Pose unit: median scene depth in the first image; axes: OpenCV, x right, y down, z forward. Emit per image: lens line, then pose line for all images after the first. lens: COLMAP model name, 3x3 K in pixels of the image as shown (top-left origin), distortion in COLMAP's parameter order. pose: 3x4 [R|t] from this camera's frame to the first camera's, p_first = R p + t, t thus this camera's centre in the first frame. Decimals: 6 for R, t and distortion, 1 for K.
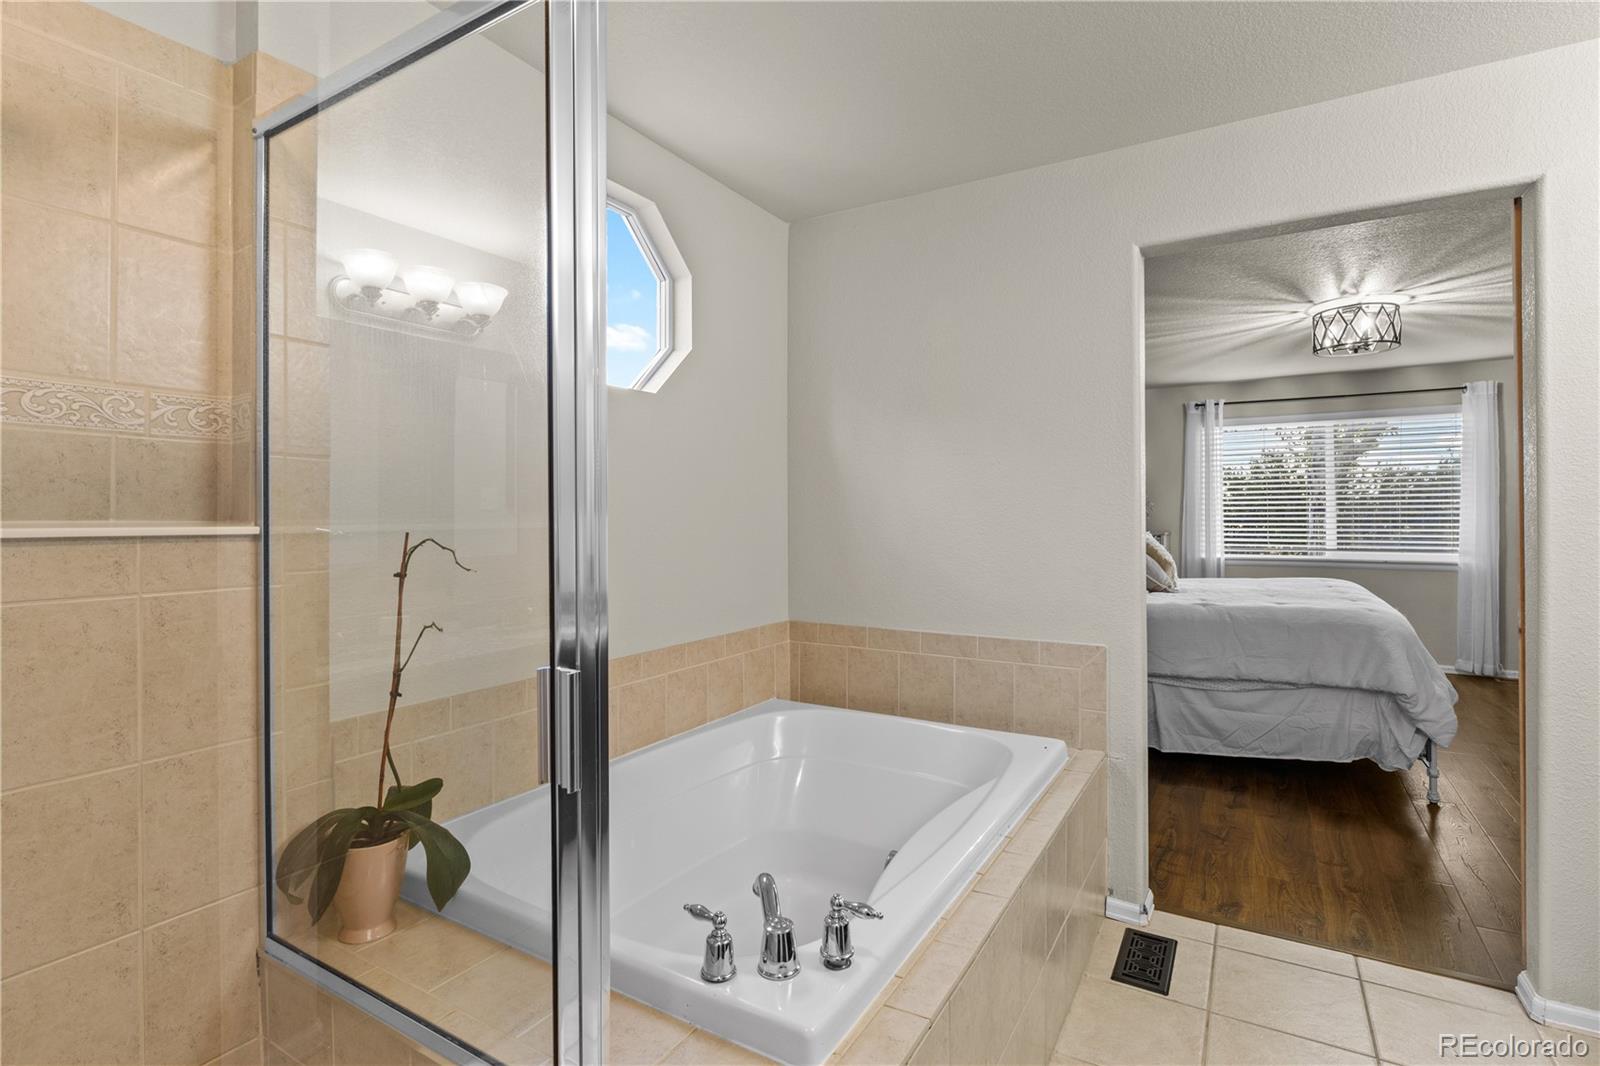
lens RADIAL K [[749.7, 0, 799.2], [0, 749.7, 529.3], [0, 0, 1]] dist [0.004956, 0.000382]
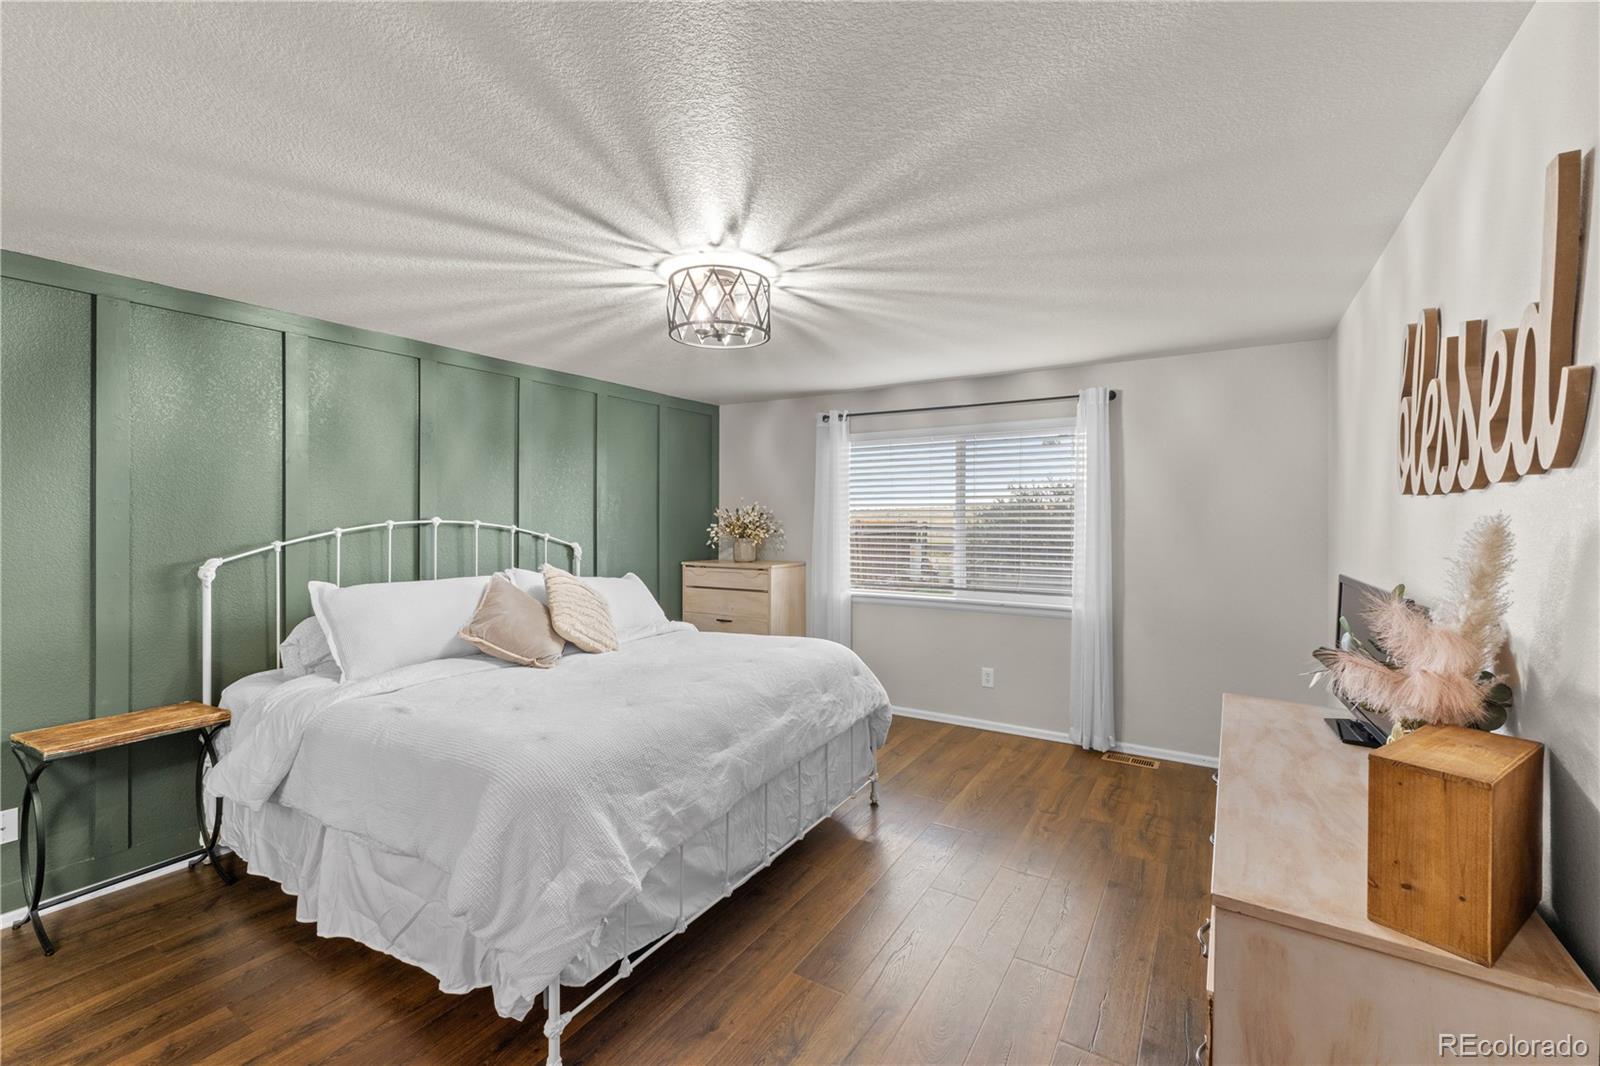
lens RADIAL K [[680.5, 0, 800.2], [0, 680.5, 528.0], [0, 0, 1]] dist [0.012014, -0.002567]
pose [[0.999974, 0.002621, -0.006774, 0.582703], [-0.002674, 0.999966, -0.007832, -0.037134], [0.006753, 0.007849, 0.999946, 0.253454]]
